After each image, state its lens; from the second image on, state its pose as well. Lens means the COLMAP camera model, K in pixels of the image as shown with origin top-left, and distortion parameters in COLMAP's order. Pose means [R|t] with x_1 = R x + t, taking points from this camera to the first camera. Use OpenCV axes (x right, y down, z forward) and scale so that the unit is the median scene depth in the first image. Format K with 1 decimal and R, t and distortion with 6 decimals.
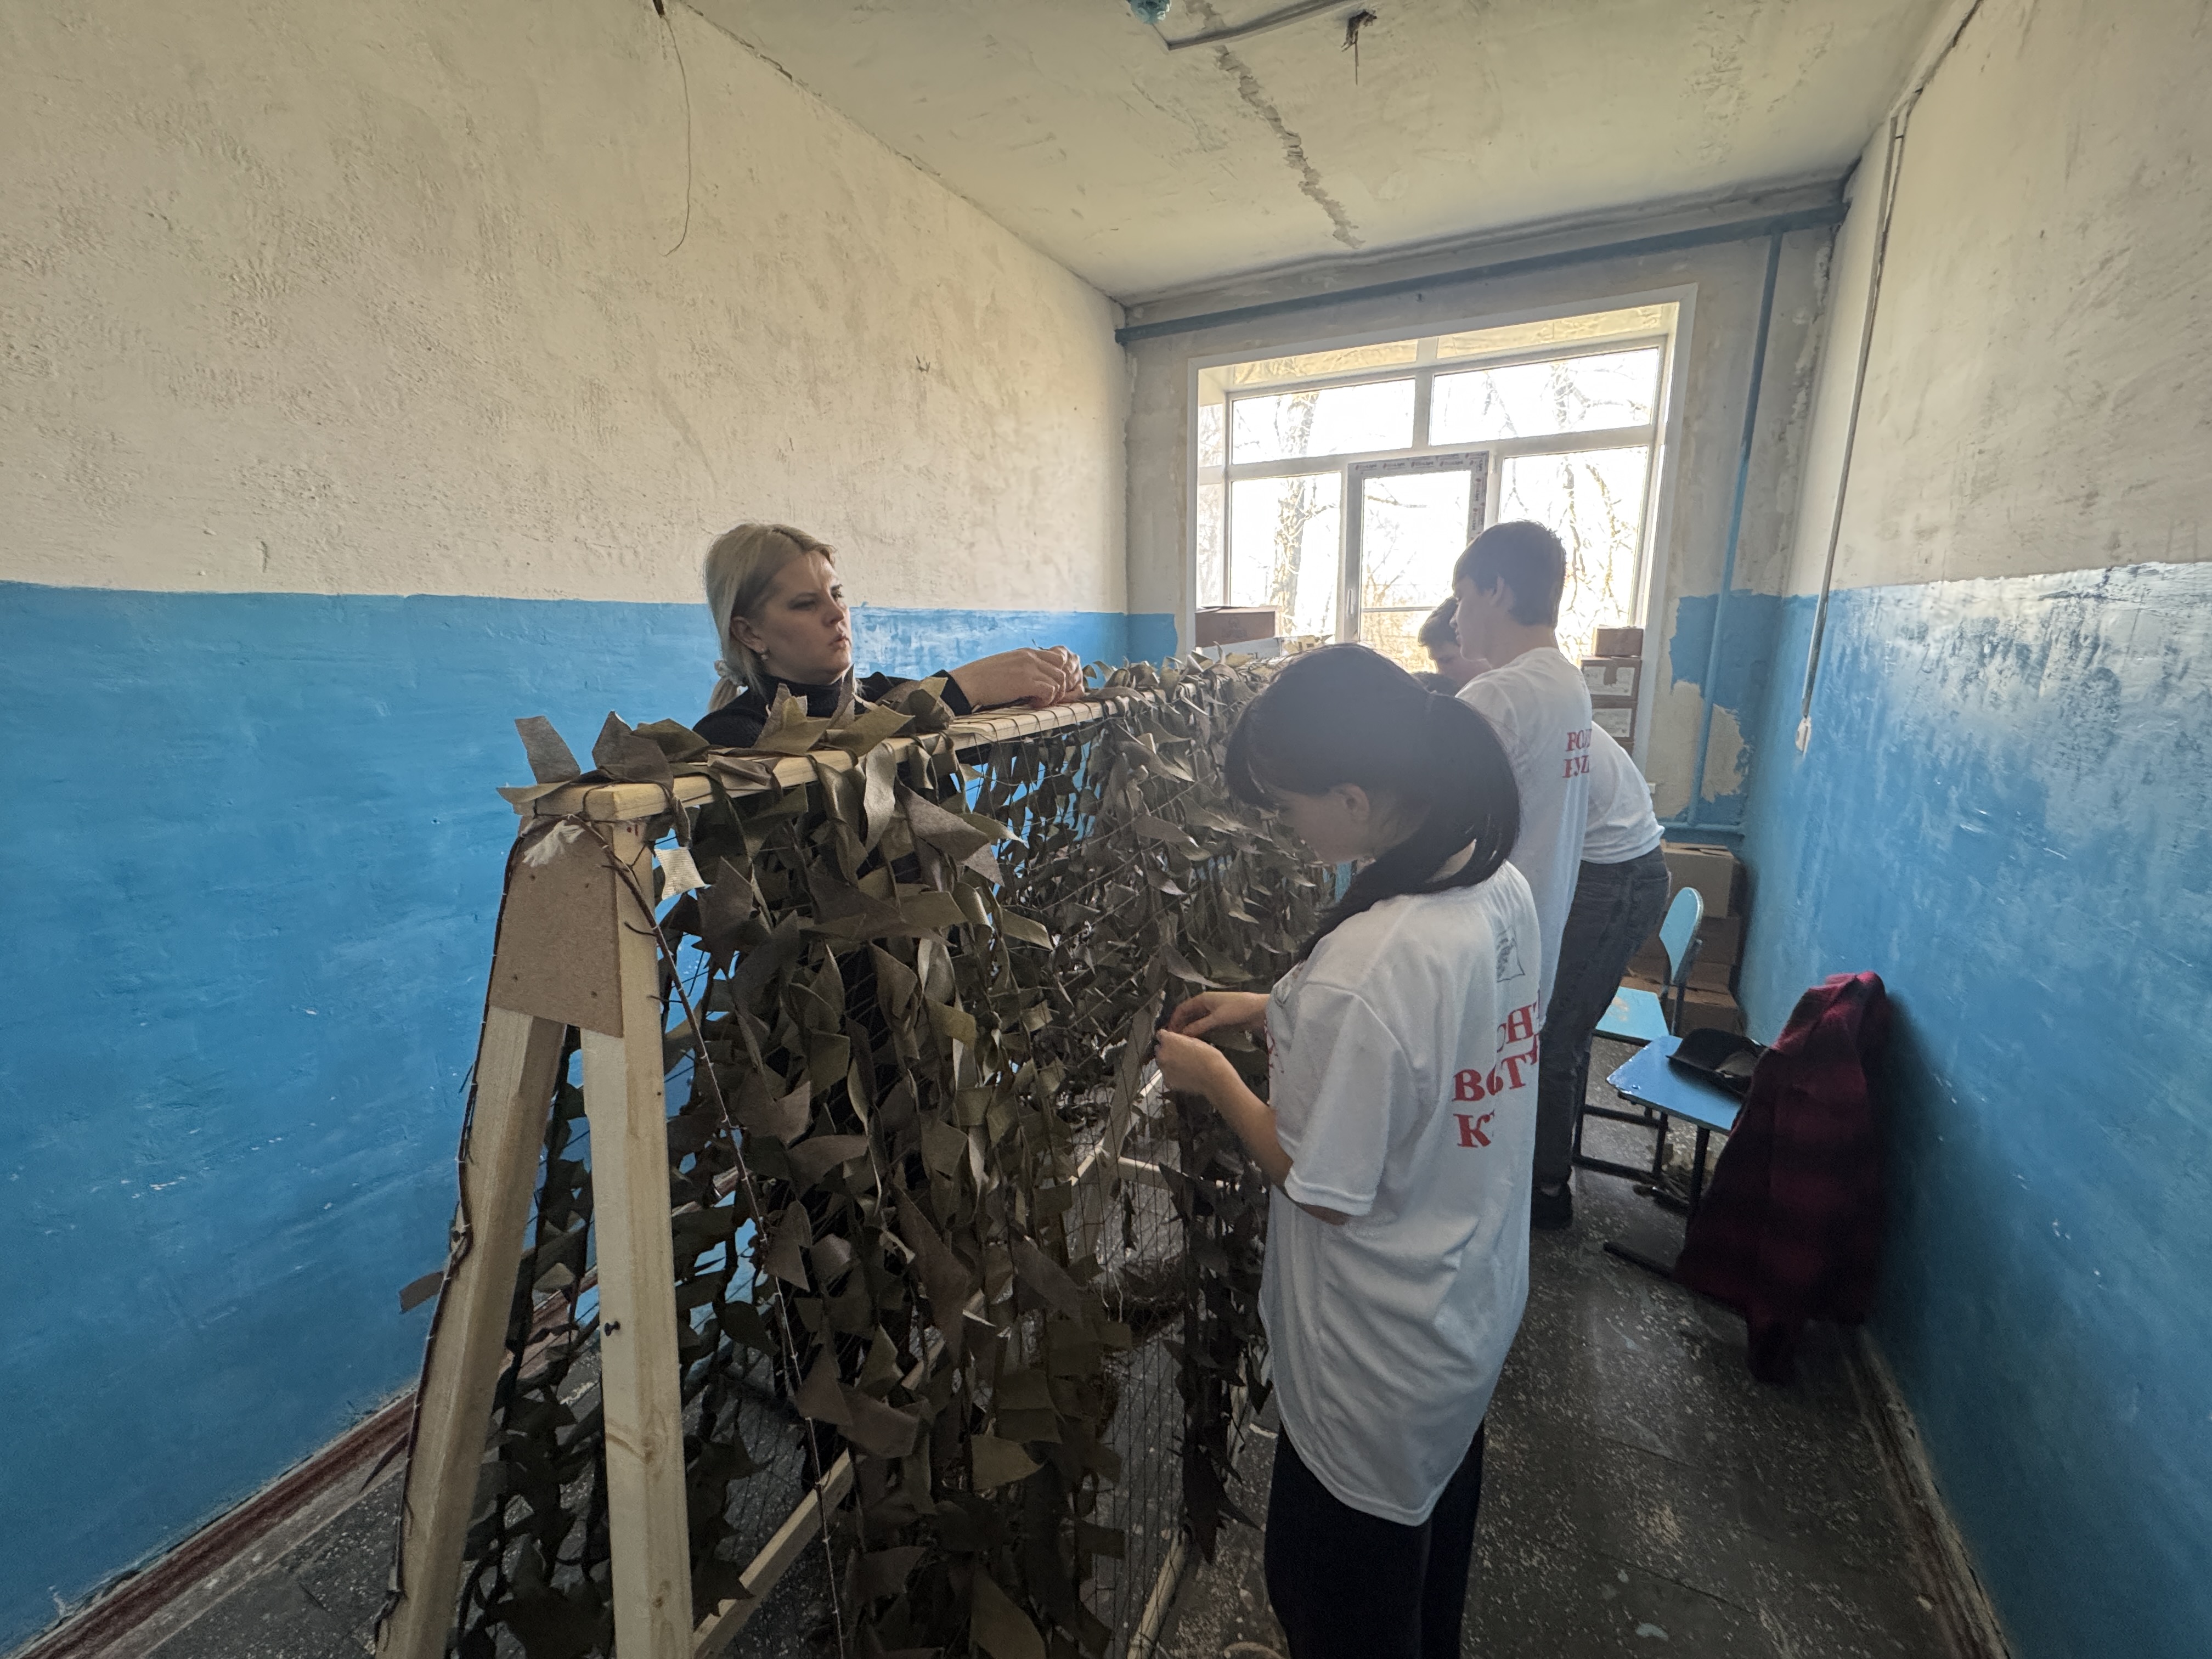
lens RADIAL K [[881.6, 0, 1103.8], [0, 881.6, 826.1], [0, 0, 1]] dist [-0.001176, -0.000098]
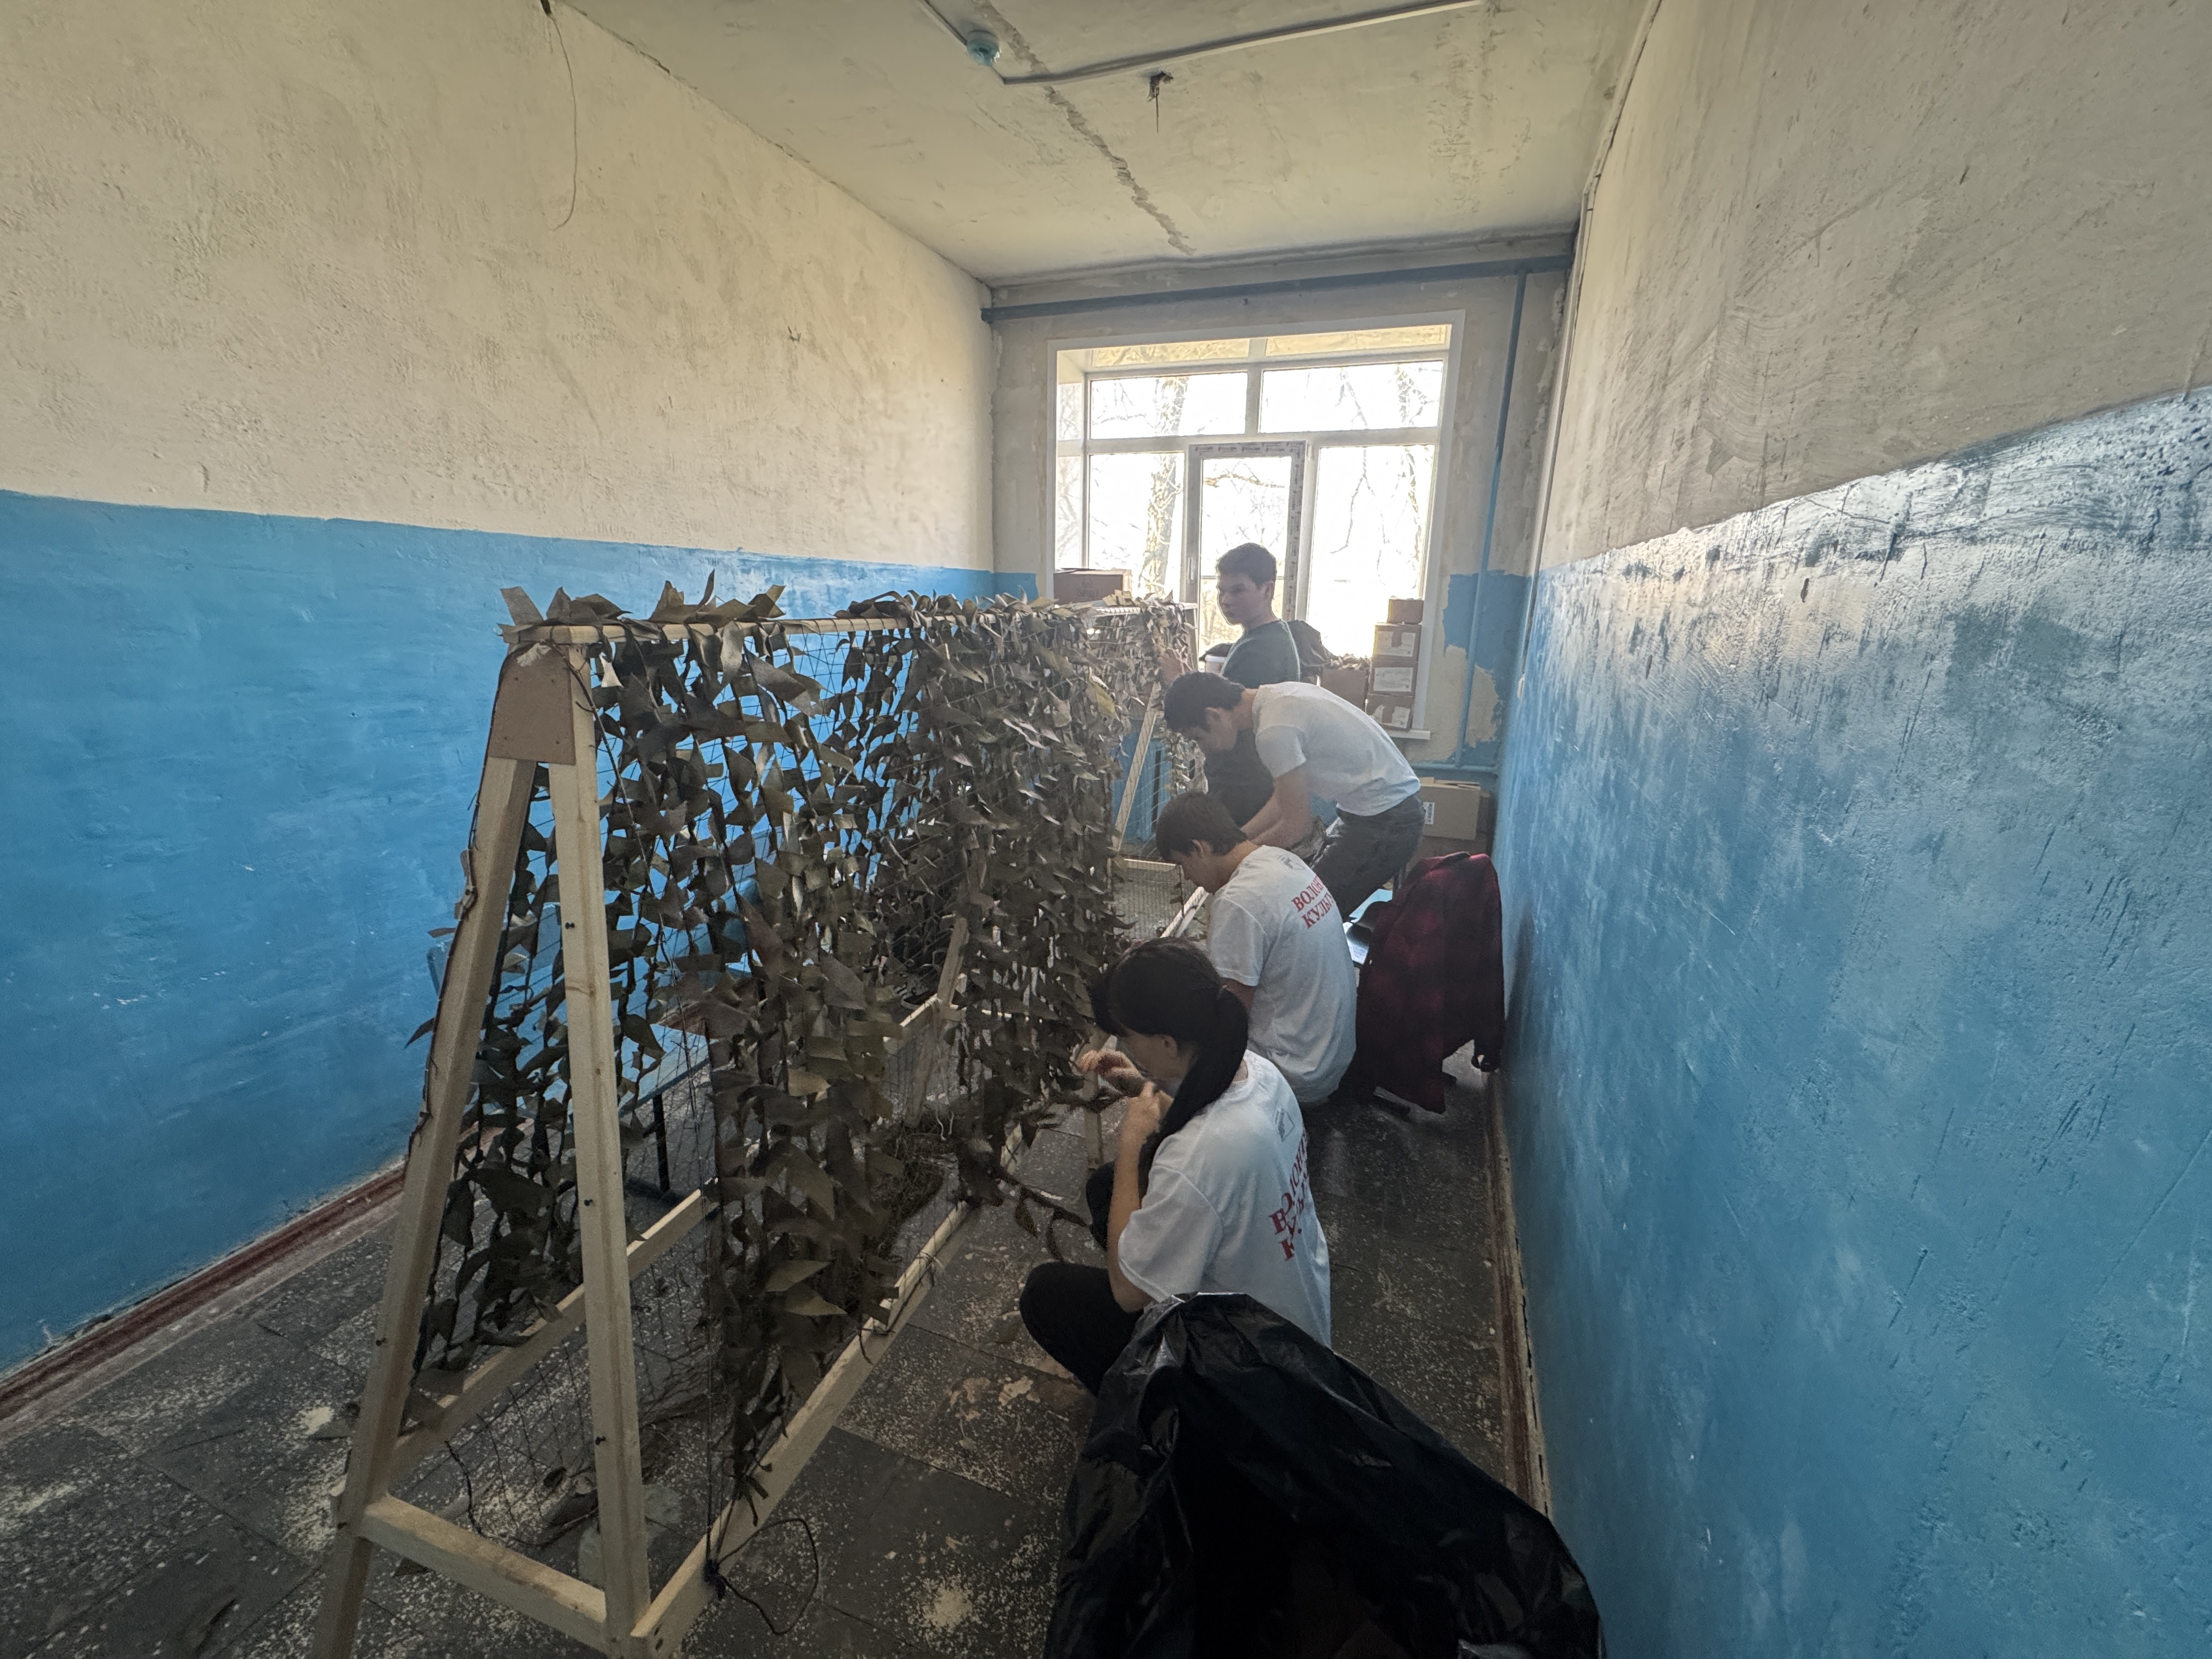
lens RADIAL K [[881.6, 0, 1103.8], [0, 881.6, 826.1], [0, 0, 1]] dist [-0.001176, -0.000098]
pose [[0.993365, 0.007608, 0.114756, 0.078680], [-0.011414, 0.999405, 0.032551, 0.073132], [-0.114441, -0.033644, 0.992860, -0.222600]]
